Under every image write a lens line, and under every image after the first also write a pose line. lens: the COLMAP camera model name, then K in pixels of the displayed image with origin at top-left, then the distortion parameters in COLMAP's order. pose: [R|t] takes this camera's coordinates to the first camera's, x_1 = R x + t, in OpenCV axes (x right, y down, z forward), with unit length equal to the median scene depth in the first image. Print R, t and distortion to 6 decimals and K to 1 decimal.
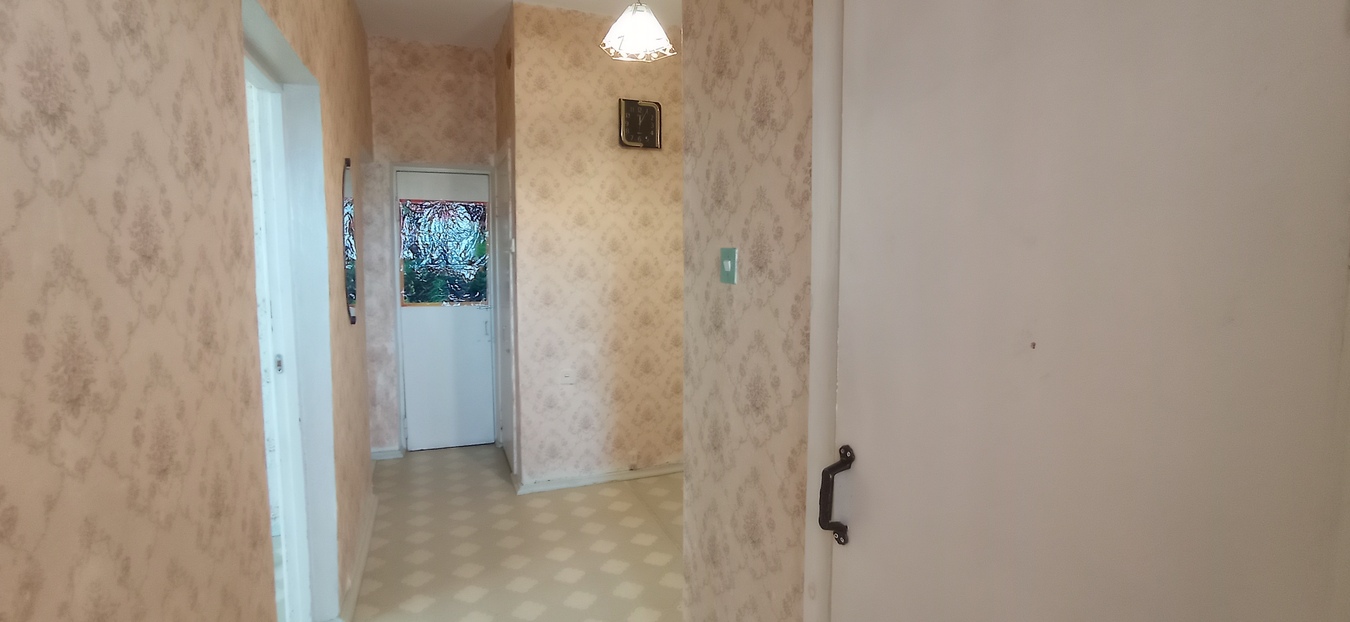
lens RADIAL K [[615.9, 0, 683.4], [0, 615.9, 306.3], [0, 0, 1]] dist [-0.060371, 0.045697]
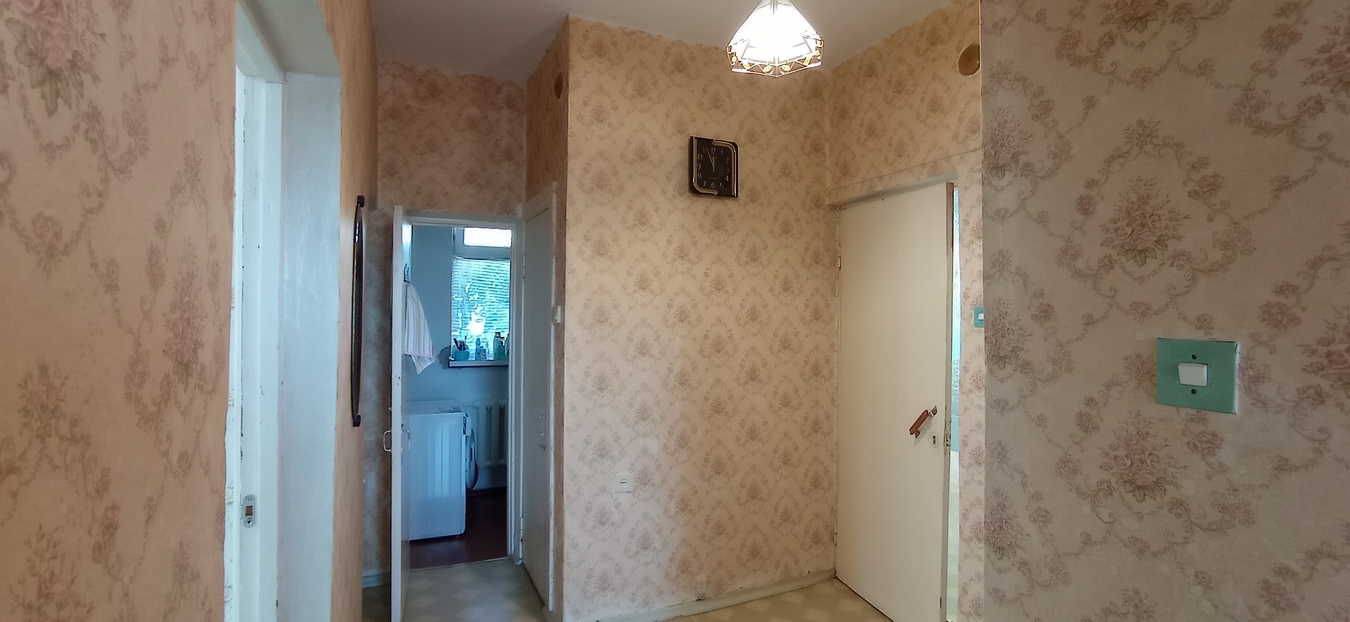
lens RADIAL K [[615.9, 0, 683.4], [0, 615.9, 306.3], [0, 0, 1]] dist [-0.060371, 0.045697]
pose [[0.999030, 0.003823, 0.043861, -0.147601], [0.000670, 0.994788, -0.101961, -0.028182], [-0.044022, 0.101891, 0.993821, 0.202129]]
